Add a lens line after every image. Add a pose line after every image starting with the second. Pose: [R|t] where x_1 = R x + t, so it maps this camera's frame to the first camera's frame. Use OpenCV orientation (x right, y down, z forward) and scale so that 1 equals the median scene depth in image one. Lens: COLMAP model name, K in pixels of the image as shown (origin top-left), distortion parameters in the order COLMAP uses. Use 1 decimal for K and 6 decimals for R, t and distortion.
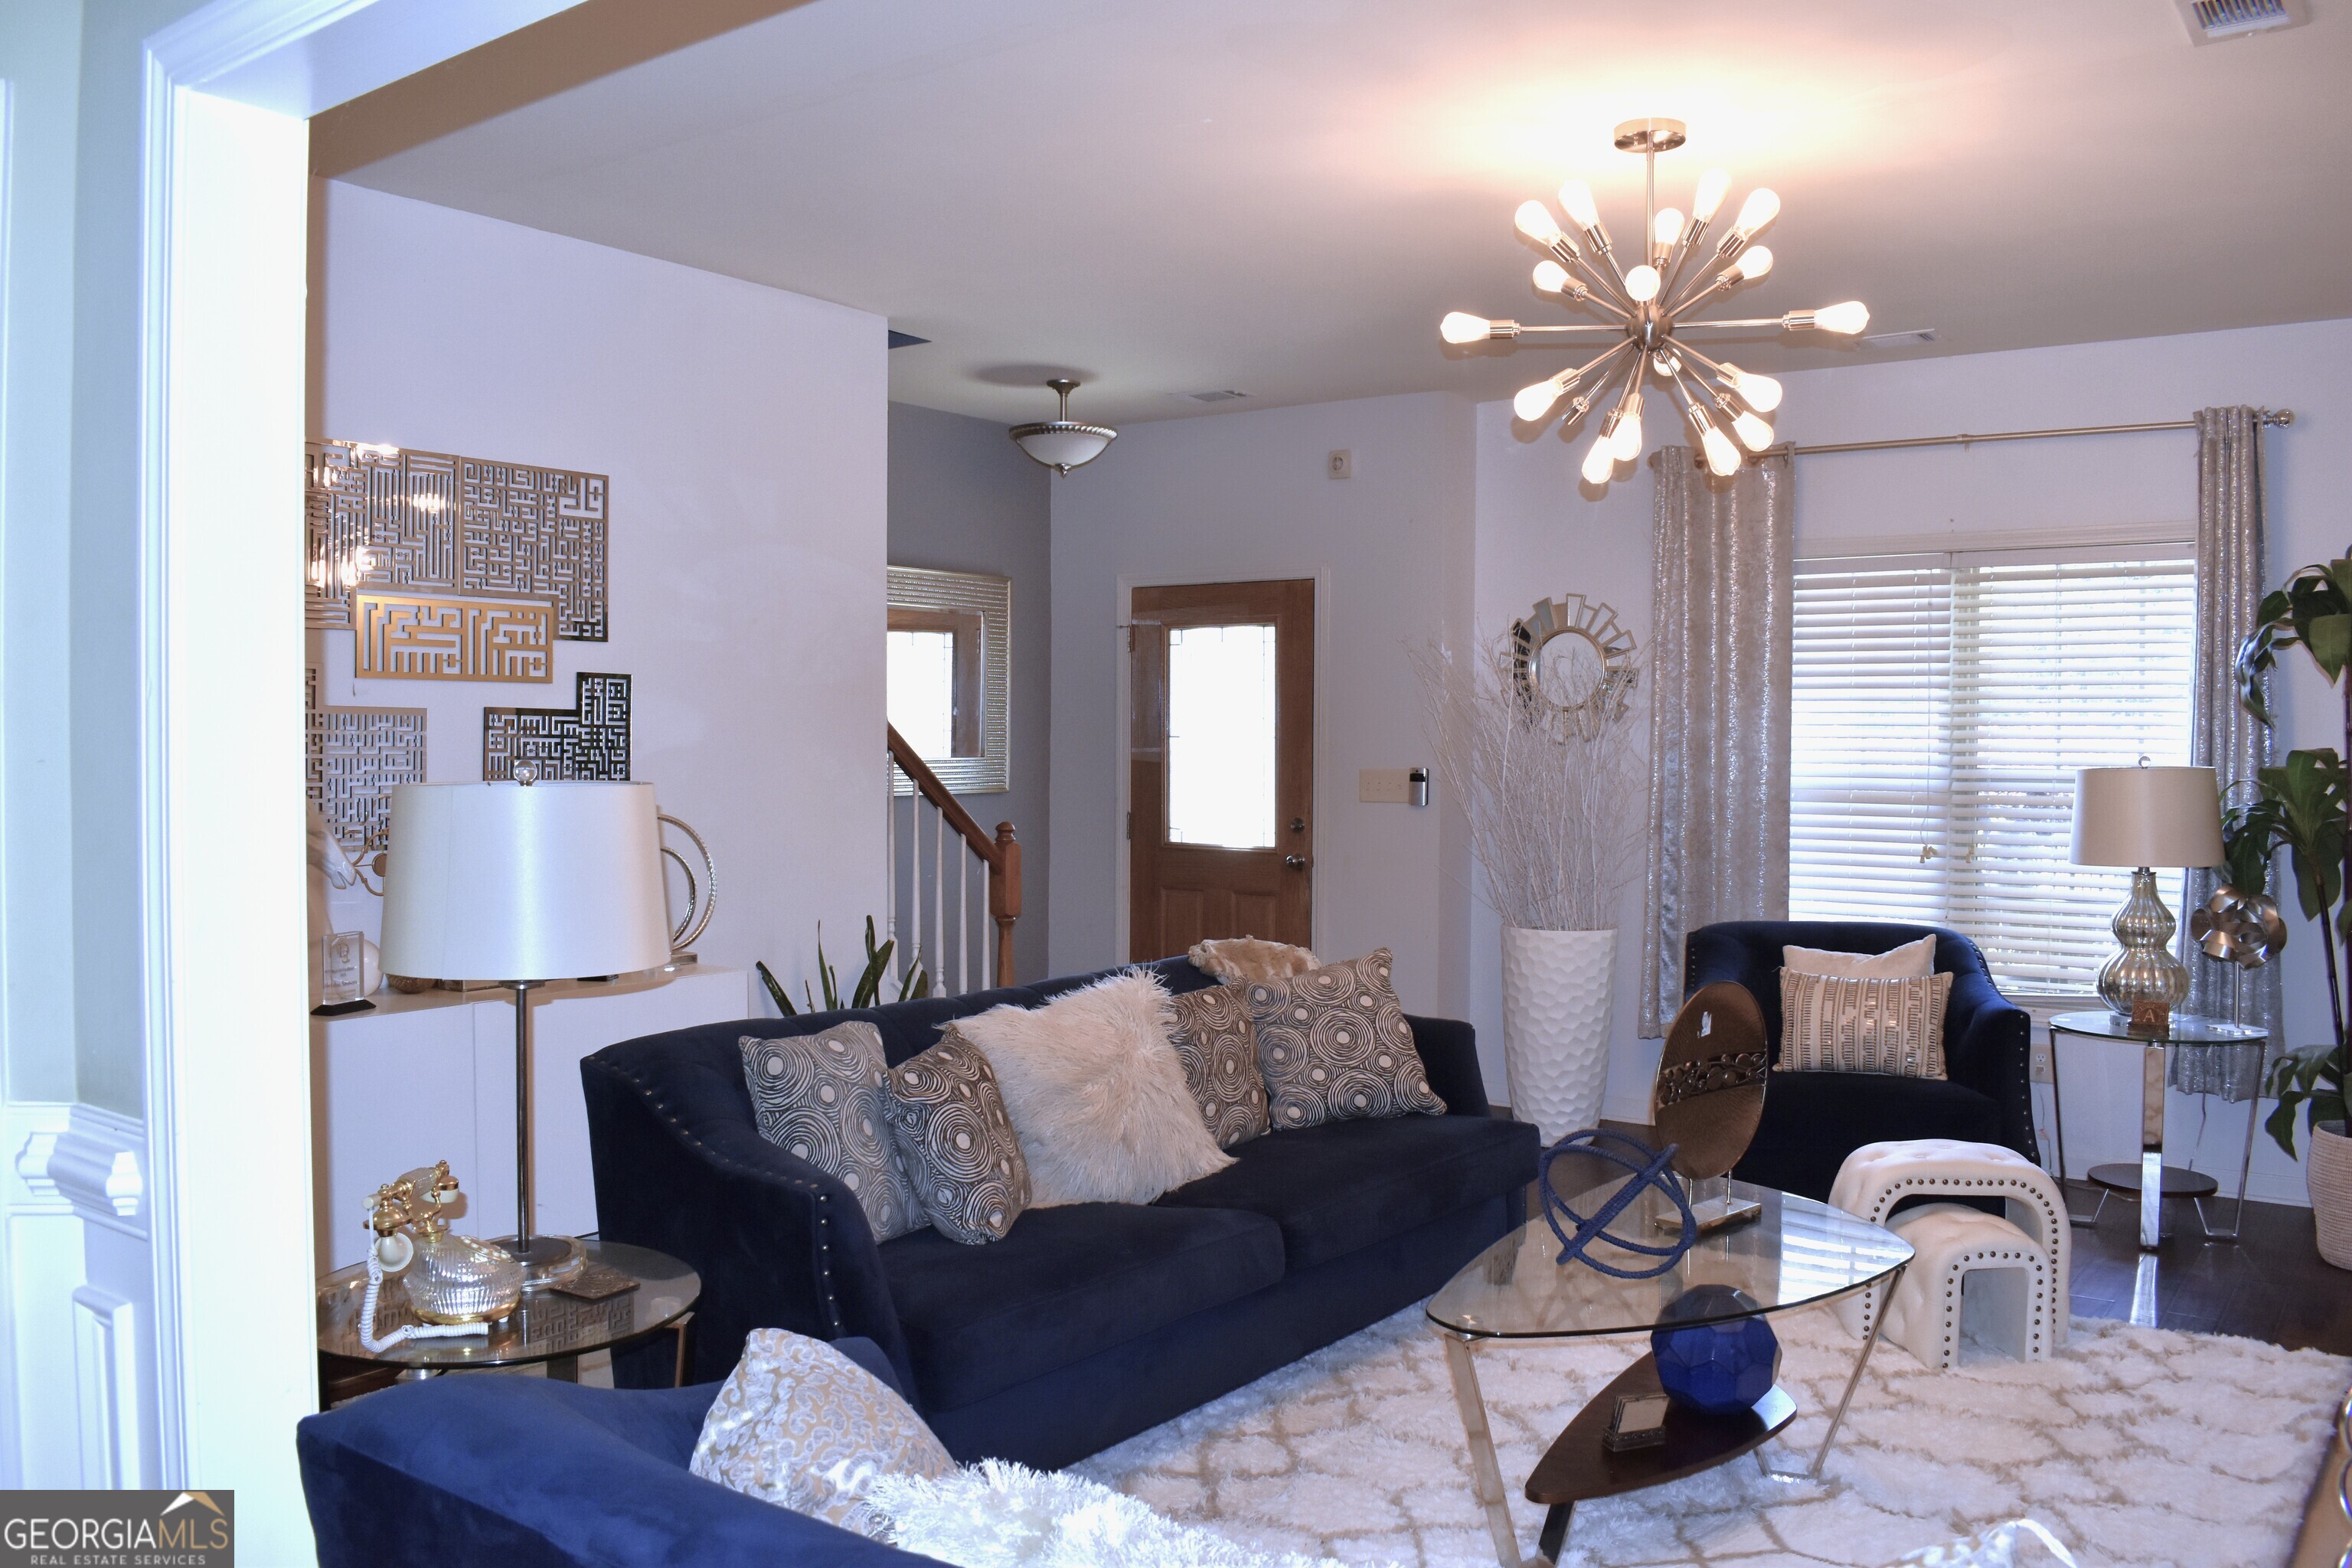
lens RADIAL K [[1825.5, 0, 1223.2], [0, 1825.5, 784.7], [0, 0, 1]] dist [-0.098906, 0.012450]
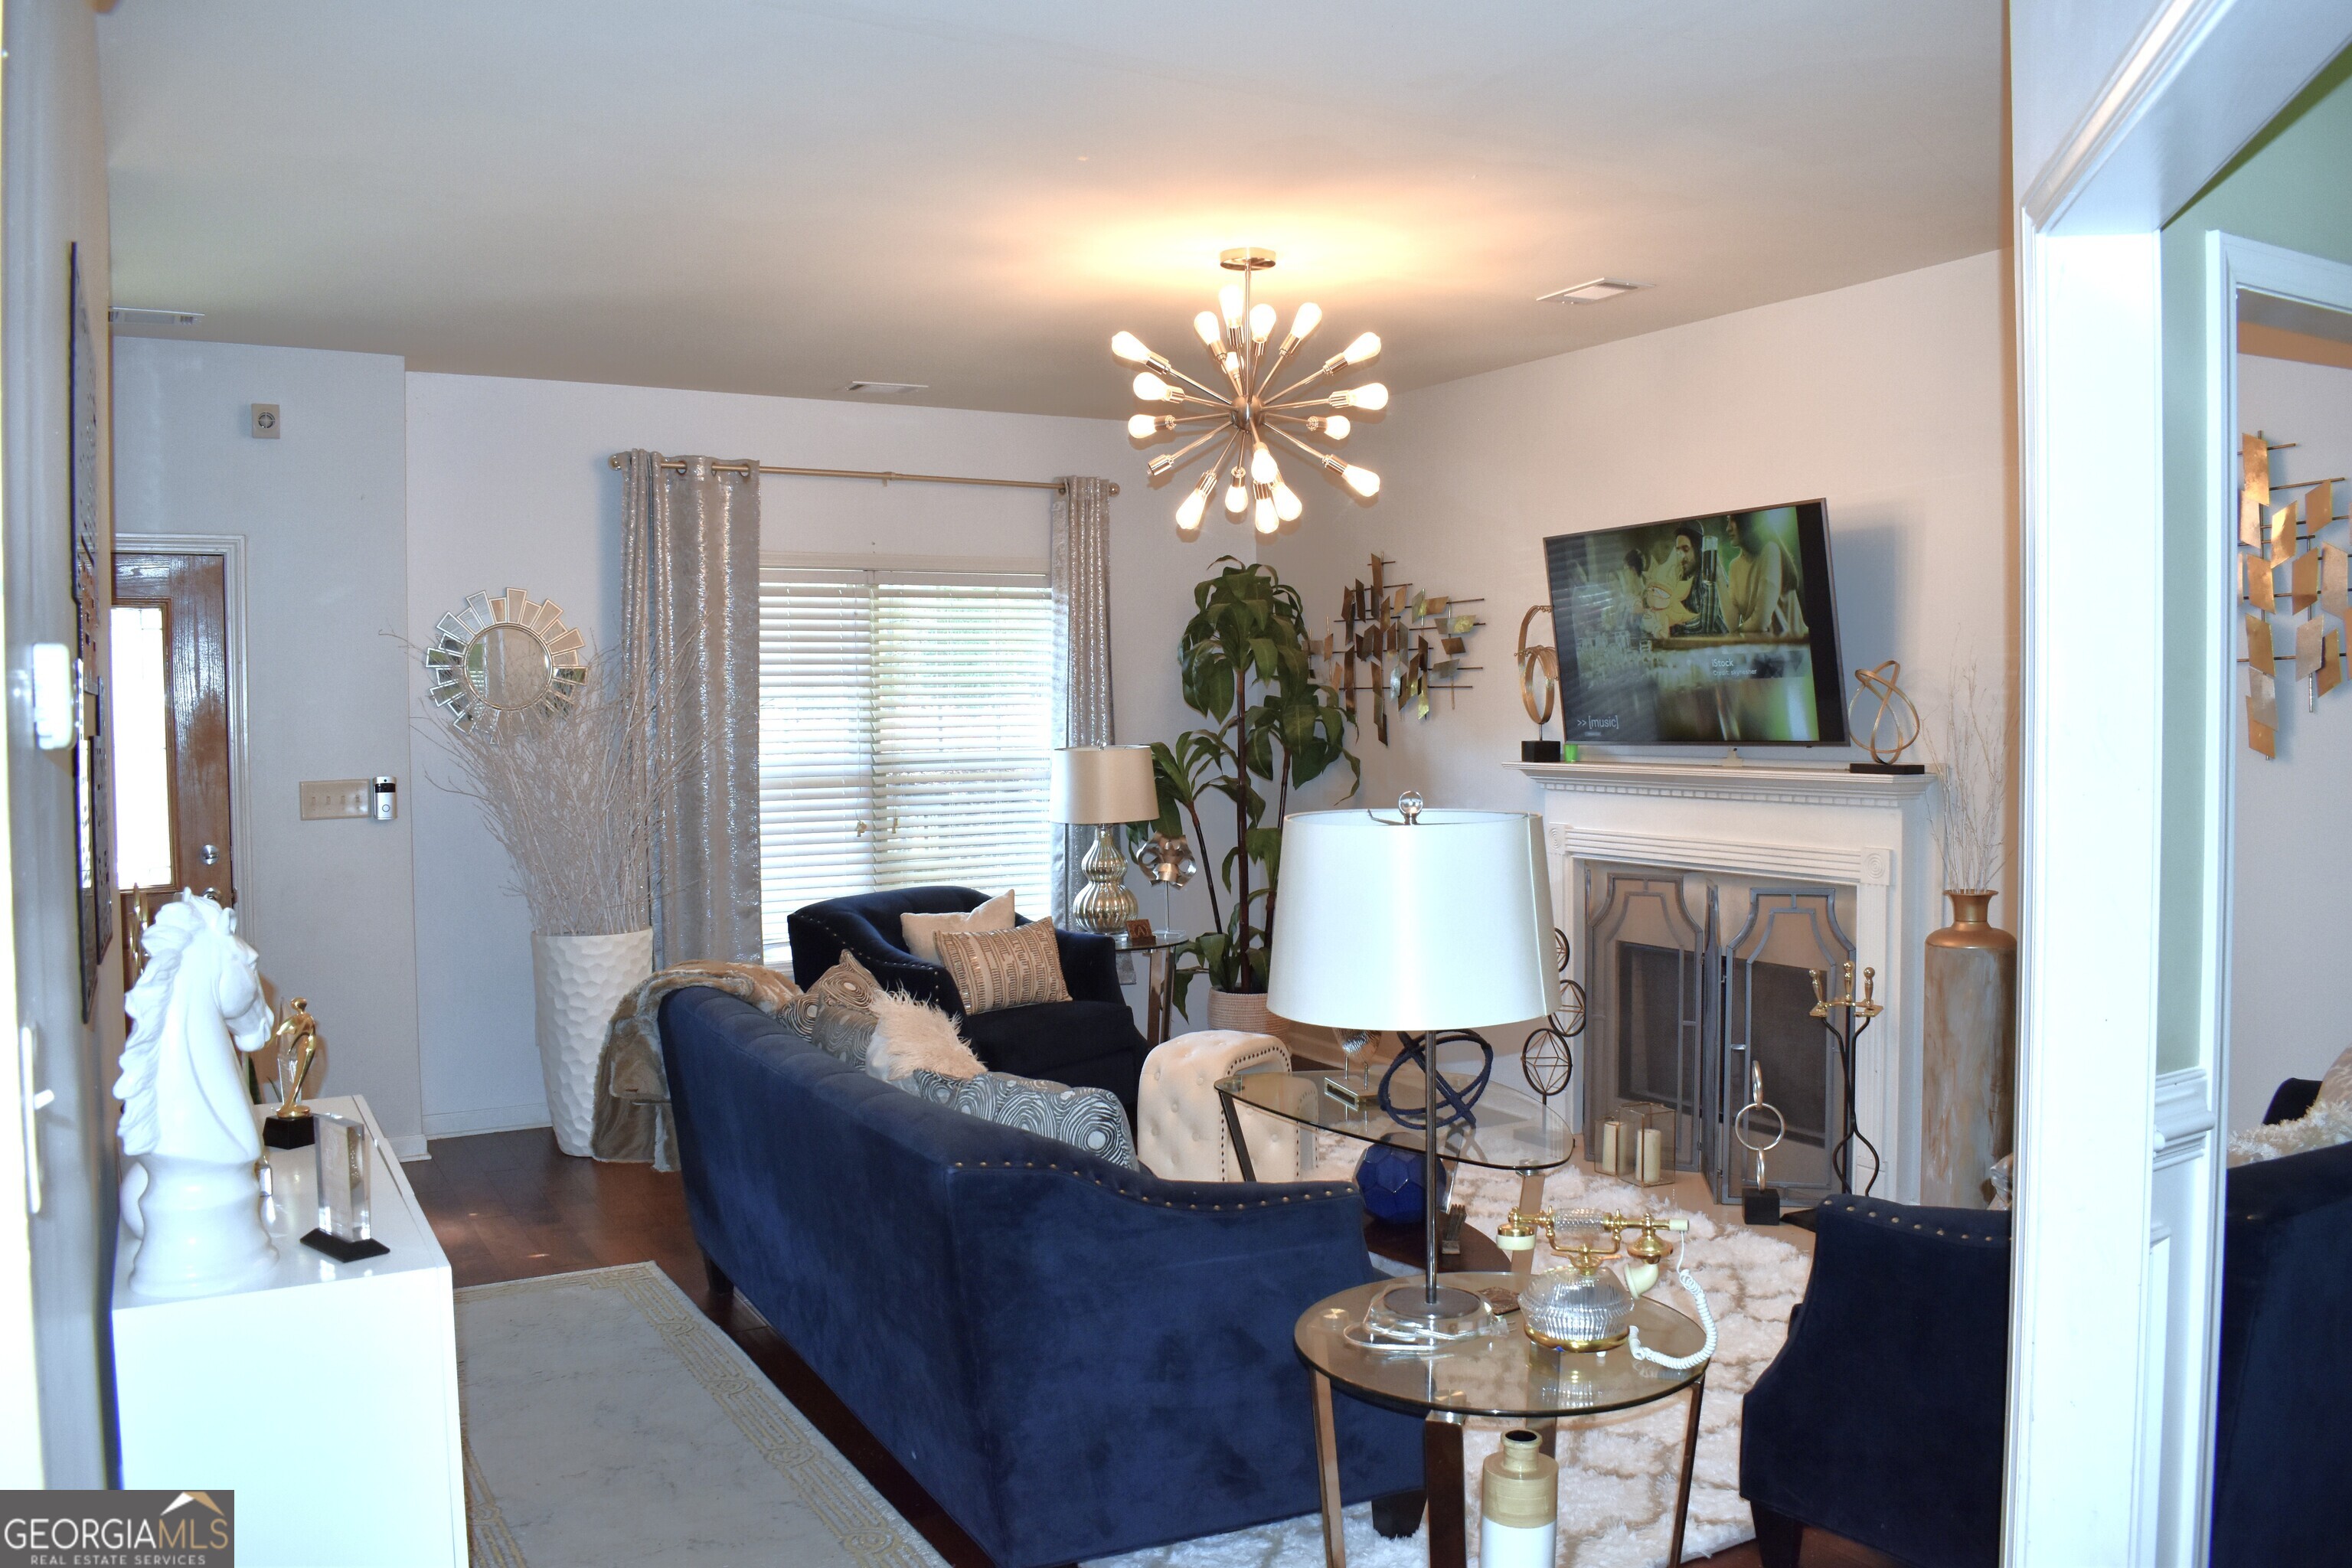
lens RADIAL K [[1825.5, 0, 1223.2], [0, 1825.5, 784.7], [0, 0, 1]] dist [-0.098906, 0.012450]
pose [[0.426054, -0.045001, 0.903578, -0.570862], [0.035668, 0.998821, 0.032927, -0.020560], [-0.903994, 0.018200, 0.427157, 0.285572]]
